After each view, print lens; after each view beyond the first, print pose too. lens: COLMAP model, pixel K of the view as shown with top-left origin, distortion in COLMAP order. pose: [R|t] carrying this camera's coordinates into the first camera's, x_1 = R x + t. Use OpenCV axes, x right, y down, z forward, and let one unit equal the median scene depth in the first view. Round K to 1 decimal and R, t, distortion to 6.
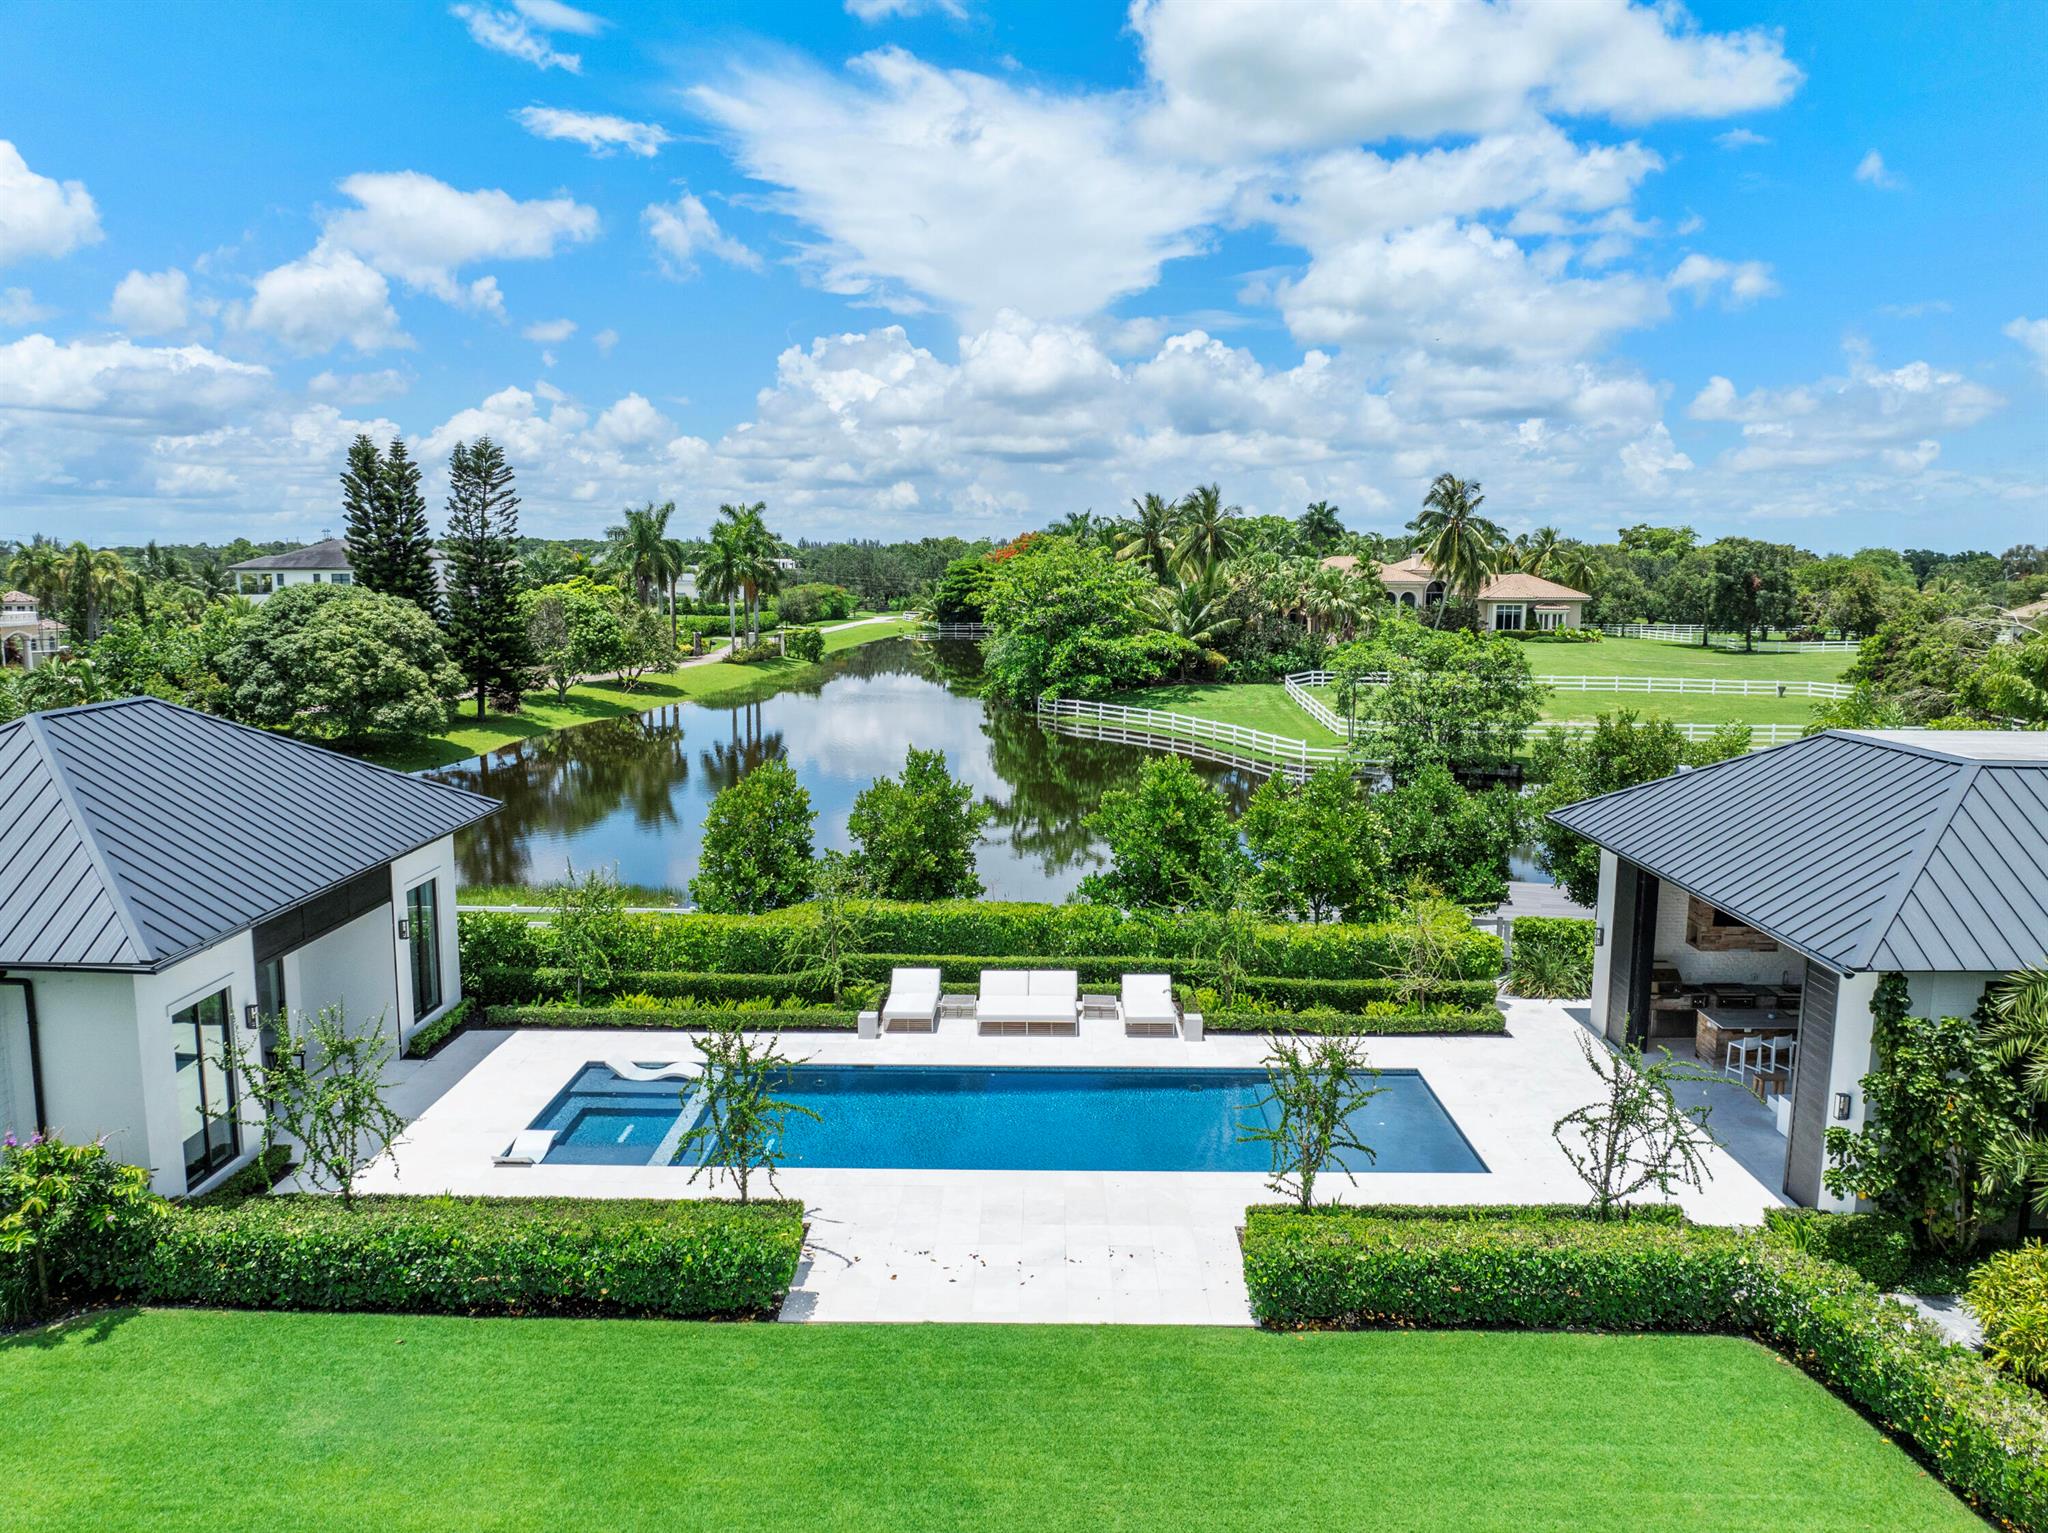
lens RADIAL K [[1450.7, 0, 1023.2], [0, 1450.7, 755.5], [0, 0, 1]] dist [-0.050082, 0.023082]
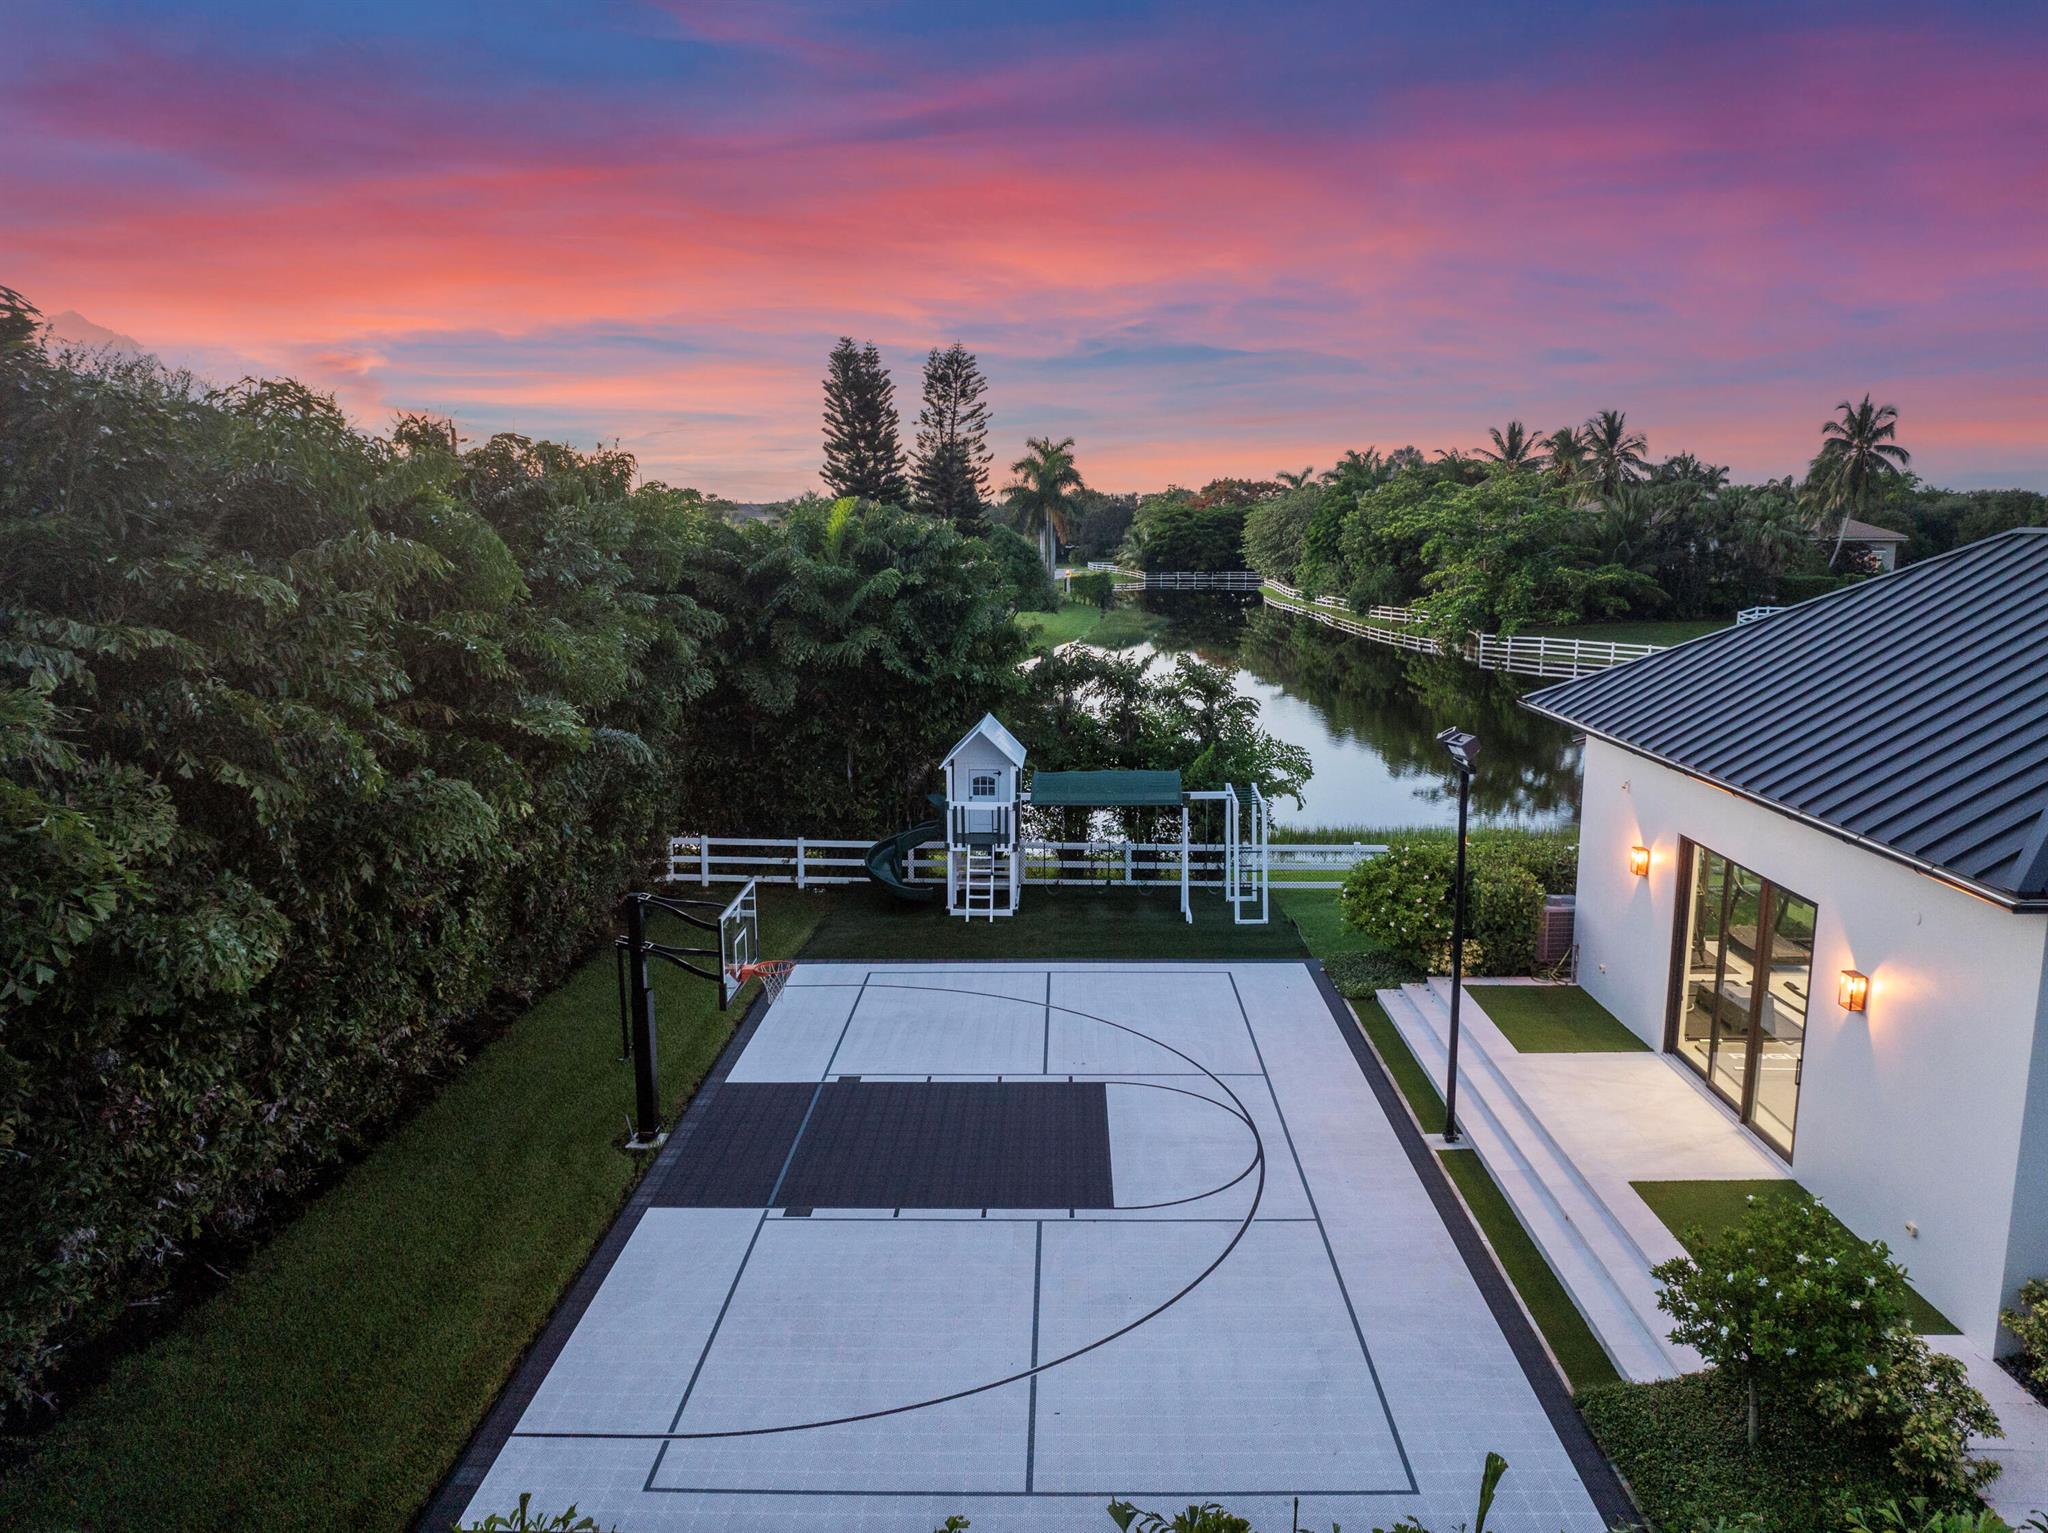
lens RADIAL K [[1450.7, 0, 1035.5], [0, 1450.7, 771.3], [0, 0, 1]] dist [-0.050082, 0.023082]
pose [[0.999920, -0.003396, -0.012203, -0.814815], [0.003832, 0.999346, 0.035944, 0.035881], [0.012073, -0.035988, 0.999279, 0.228946]]
